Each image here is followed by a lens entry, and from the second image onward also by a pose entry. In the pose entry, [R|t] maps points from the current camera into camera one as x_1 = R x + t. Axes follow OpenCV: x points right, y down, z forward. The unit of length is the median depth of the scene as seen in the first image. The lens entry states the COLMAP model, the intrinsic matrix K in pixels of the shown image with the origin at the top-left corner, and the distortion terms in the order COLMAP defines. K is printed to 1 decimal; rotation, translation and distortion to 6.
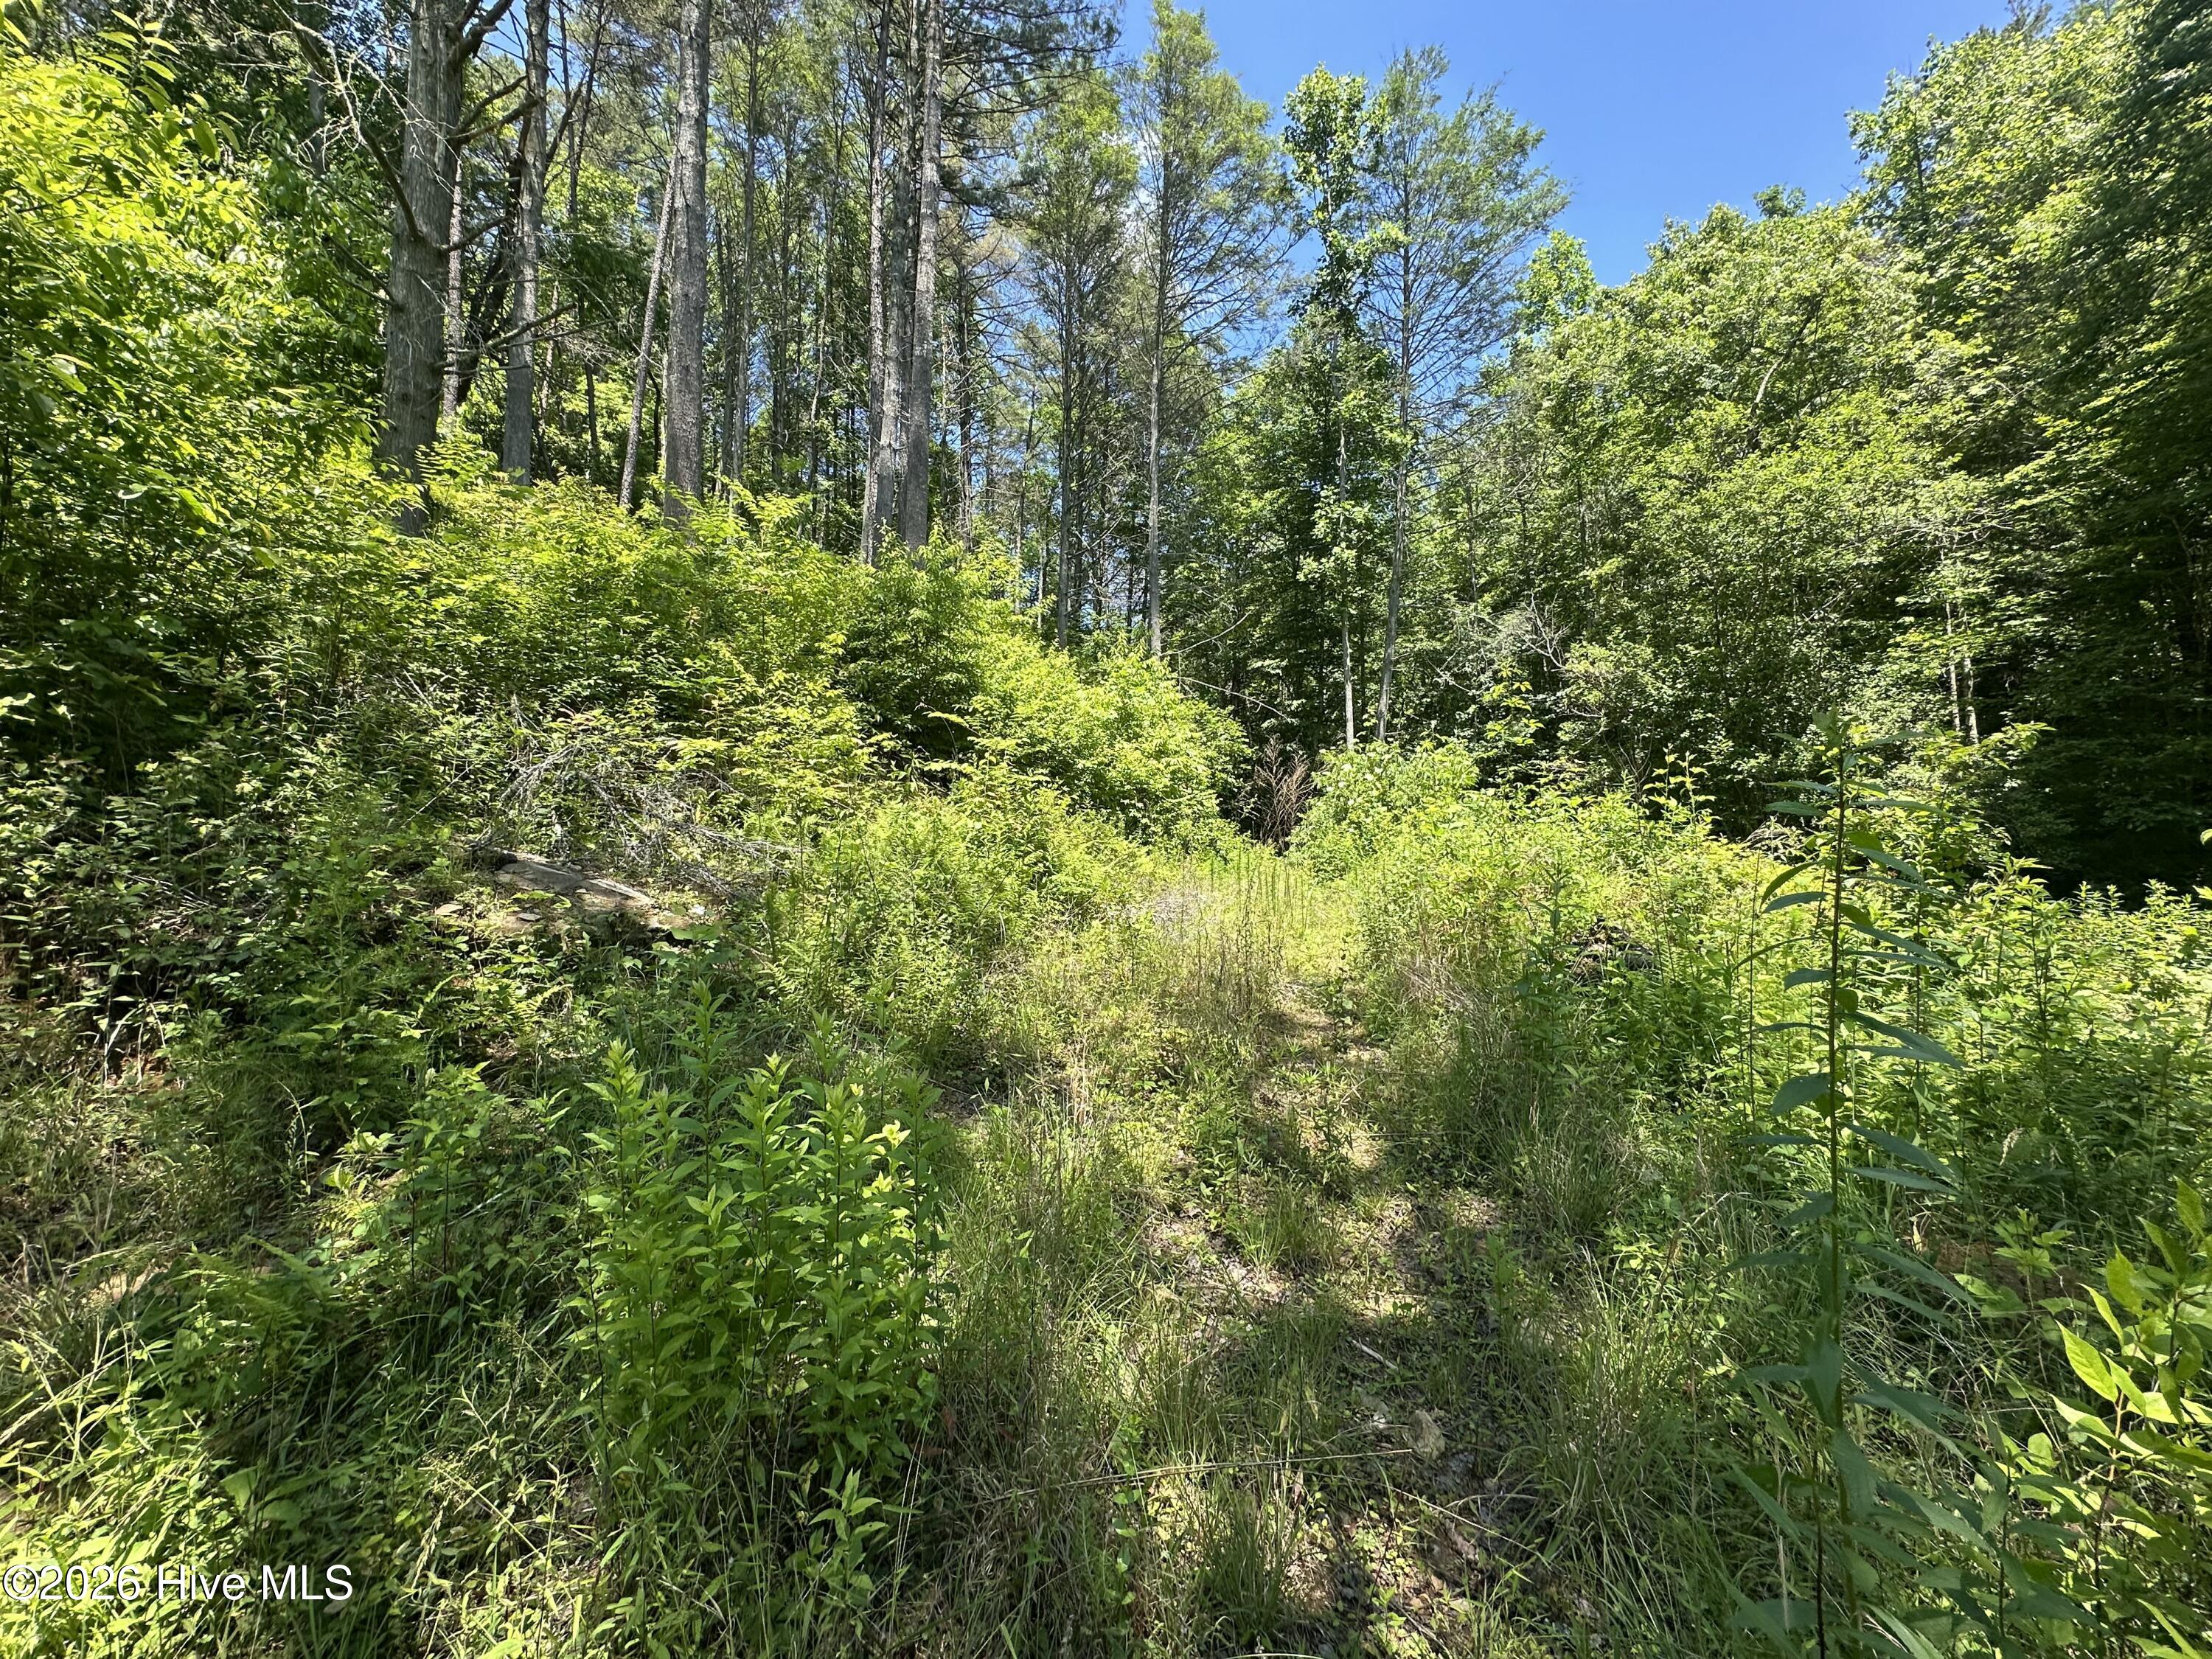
lens RADIAL K [[887.3, 0, 1106.0], [0, 887.3, 829.5], [0, 0, 1]] dist [0.001104, -0.000724]
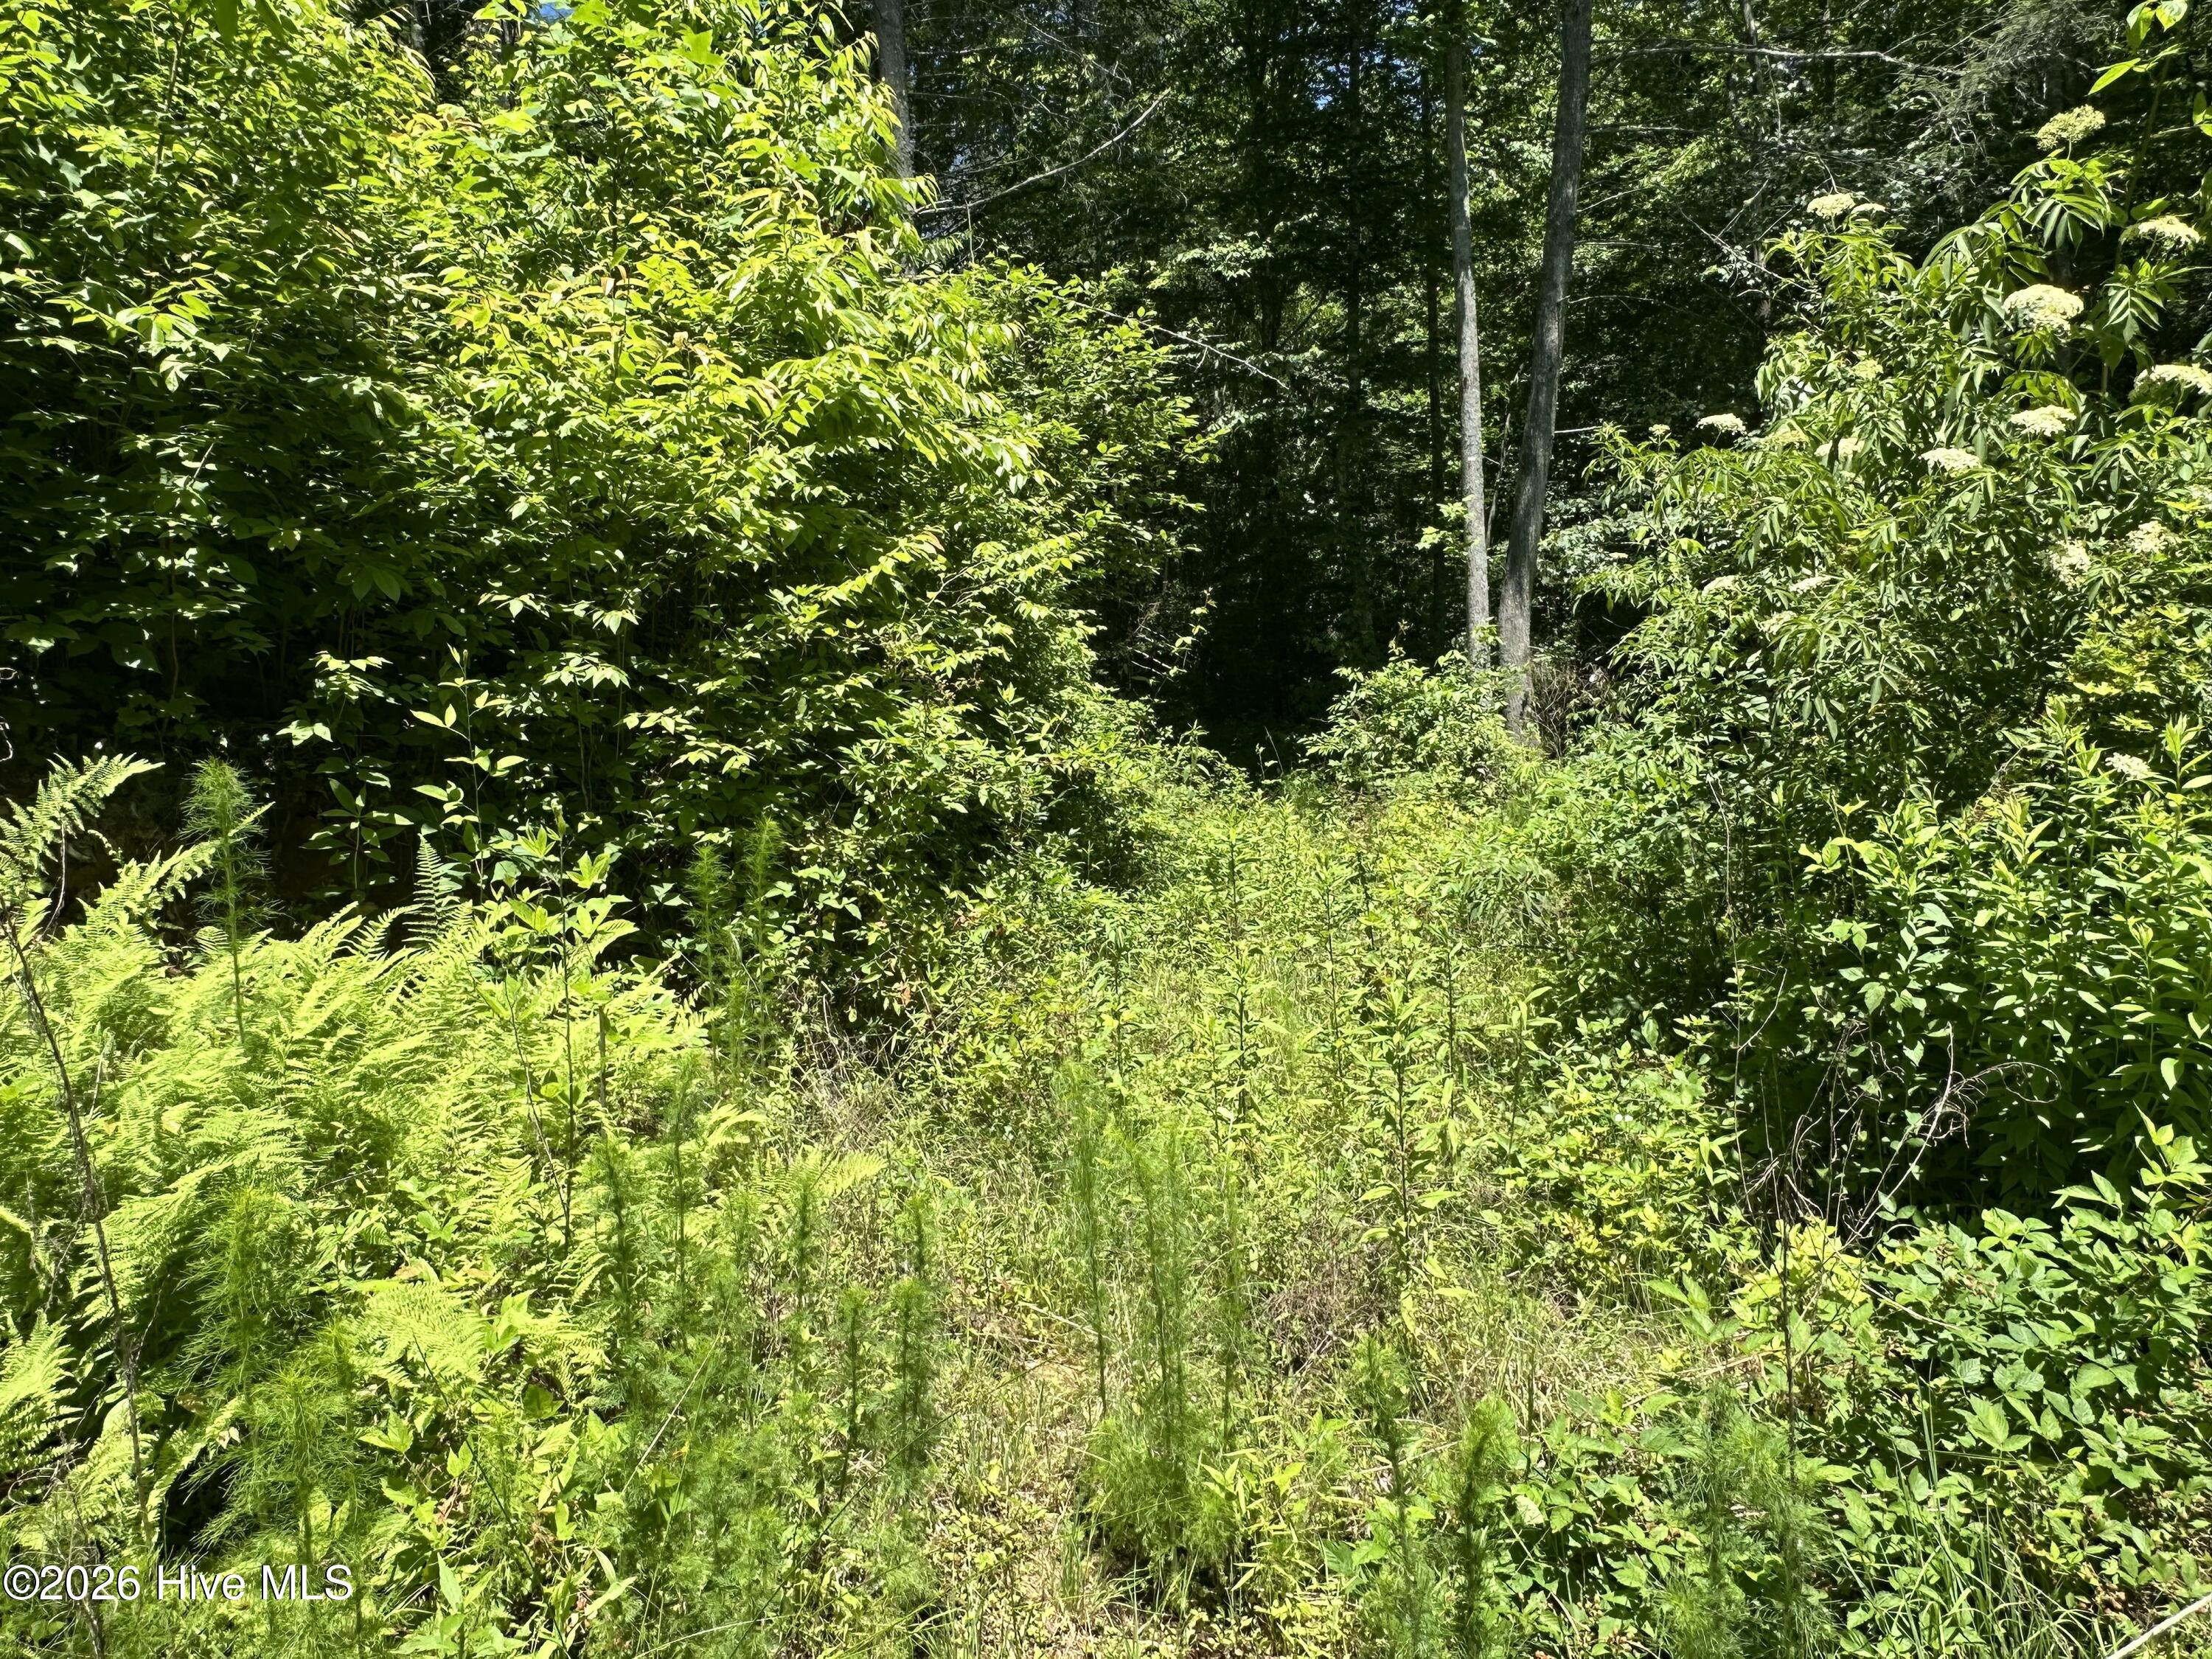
lens RADIAL K [[1427.1, 0, 1106.0], [0, 1427.1, 829.5], [0, 0, 1]] dist [0.002284, 0.002749]
pose [[0.991360, -0.039747, 0.124999, 0.087514], [0.028663, 0.995597, 0.089251, -0.009397], [-0.127996, -0.084897, 0.988134, 0.667000]]
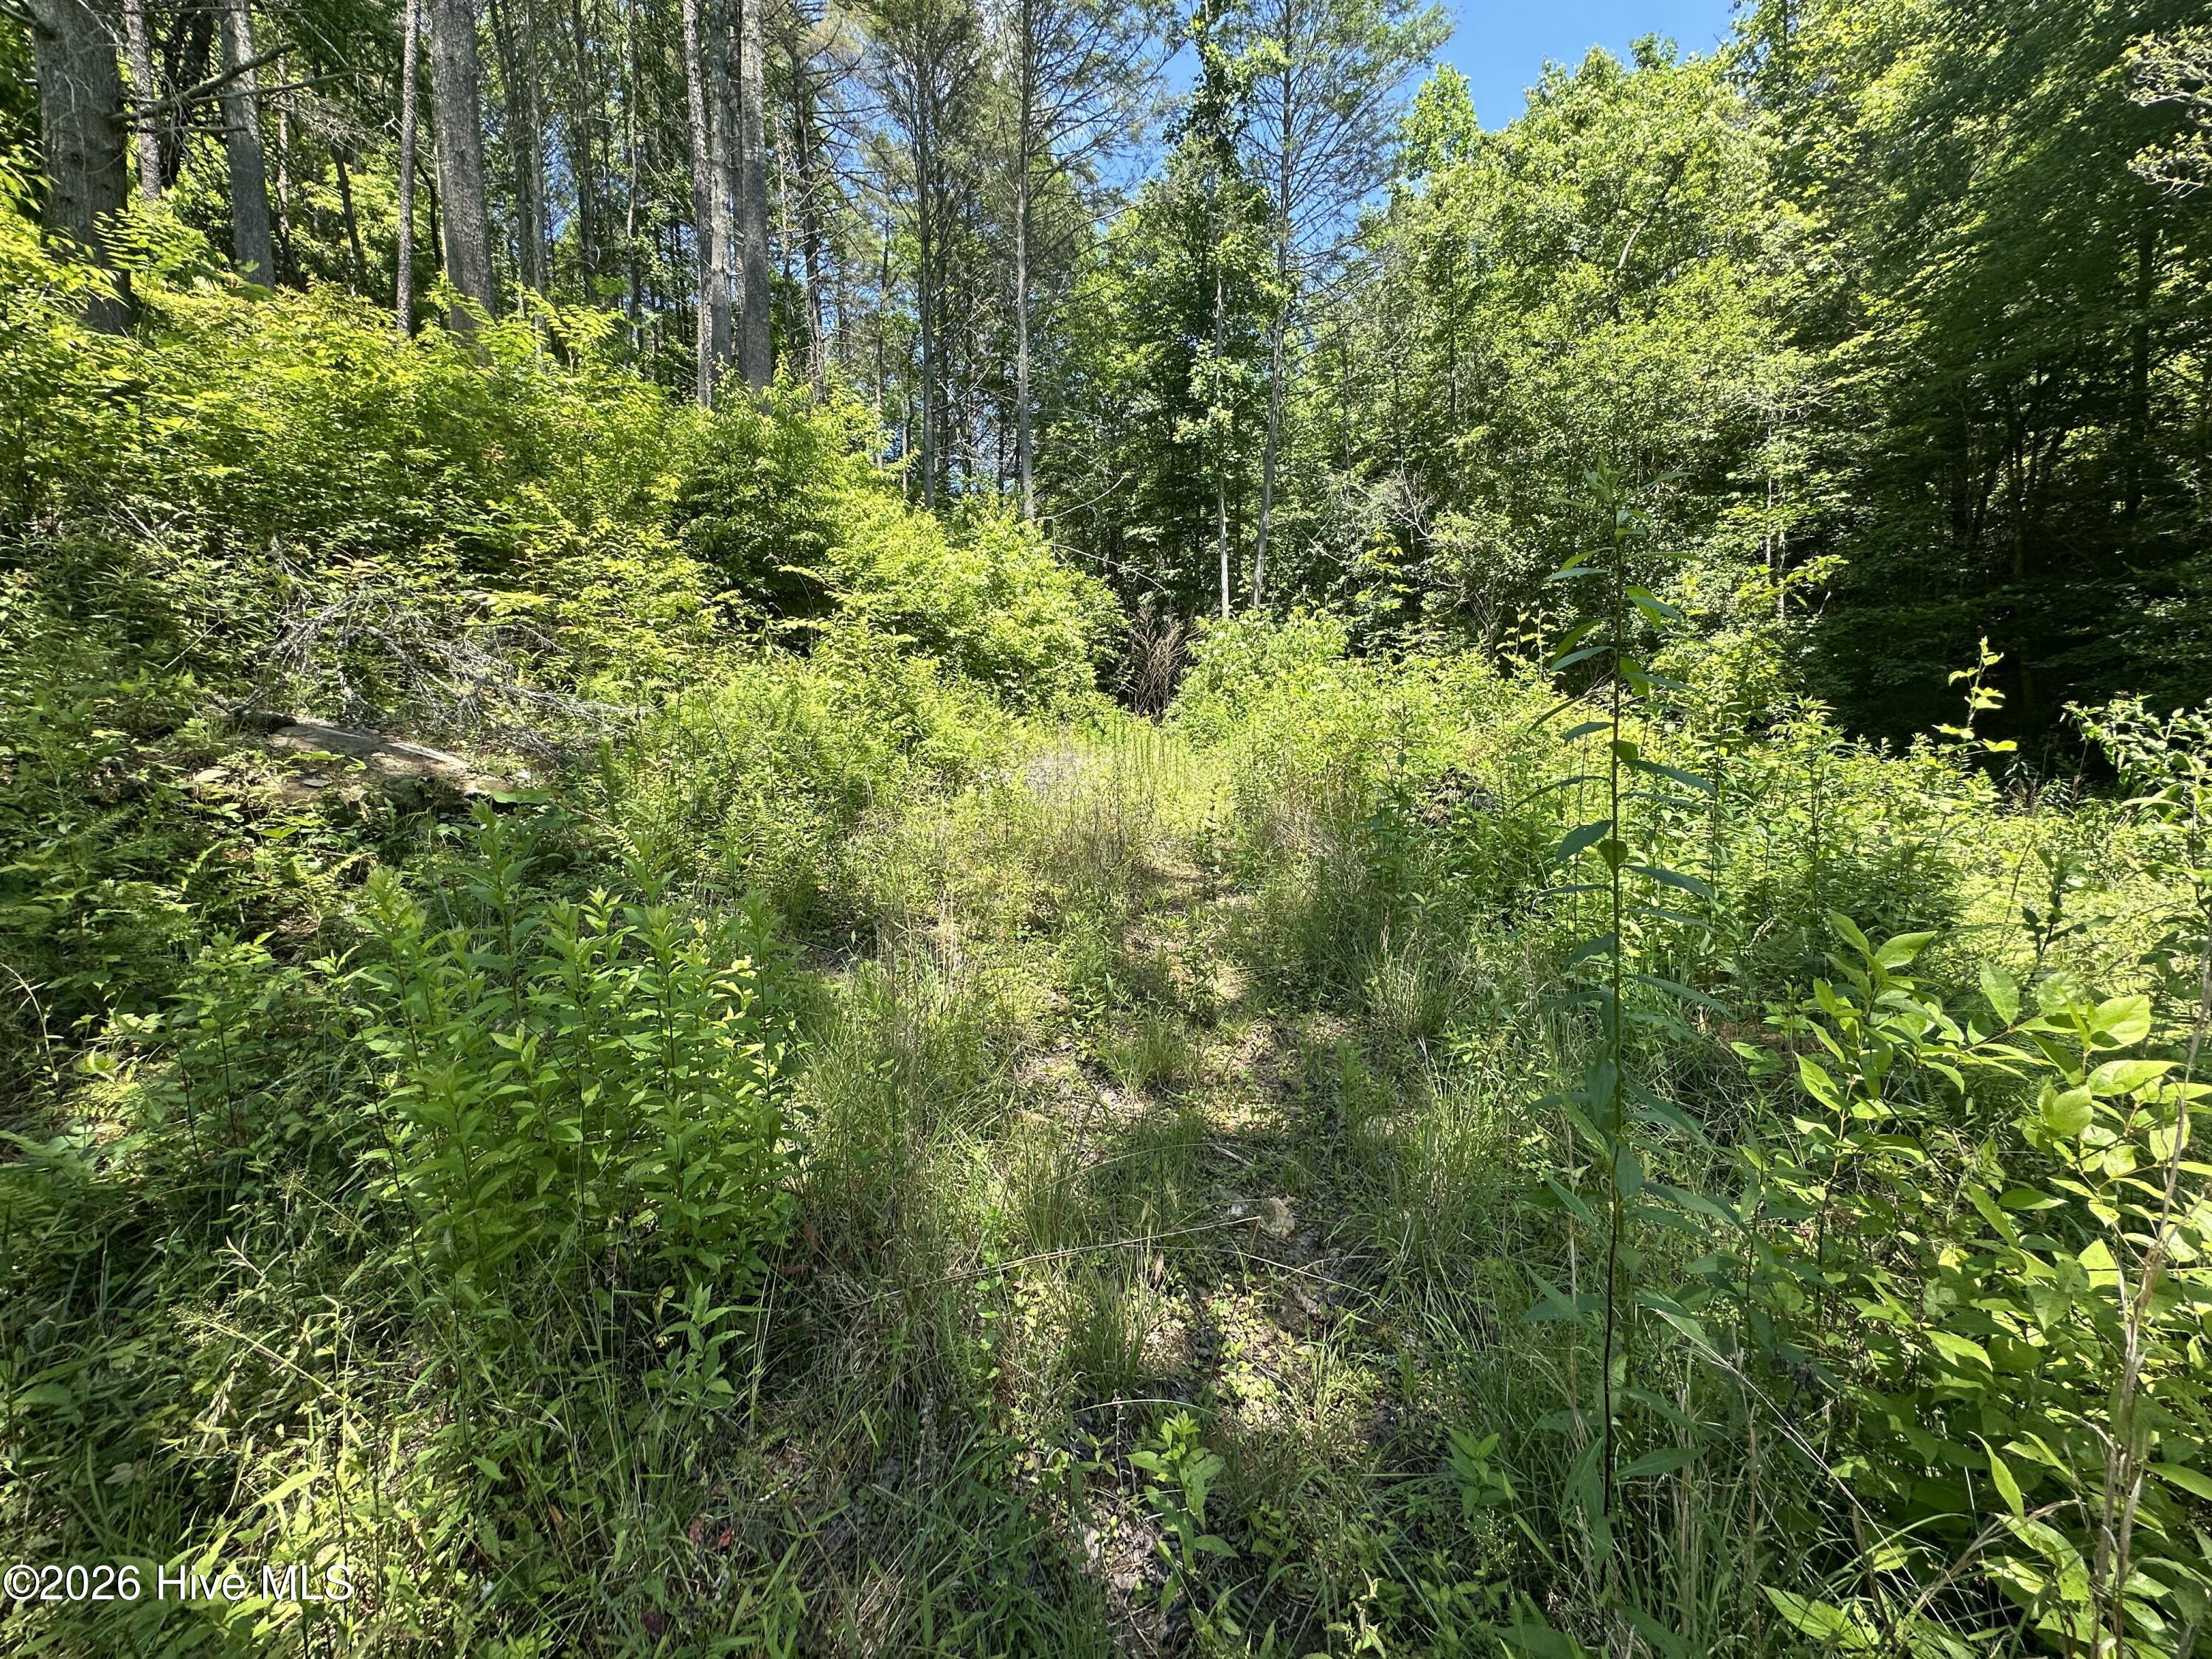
lens RADIAL K [[886.8, 0, 1106.0], [0, 886.8, 829.5], [0, 0, 1]] dist [-0.000185, 0.000686]
pose [[0.990758, -0.030641, 0.132135, 0.002878], [0.012376, 0.990508, 0.136895, 0.007271], [-0.135075, -0.133994, 0.981733, 0.003852]]
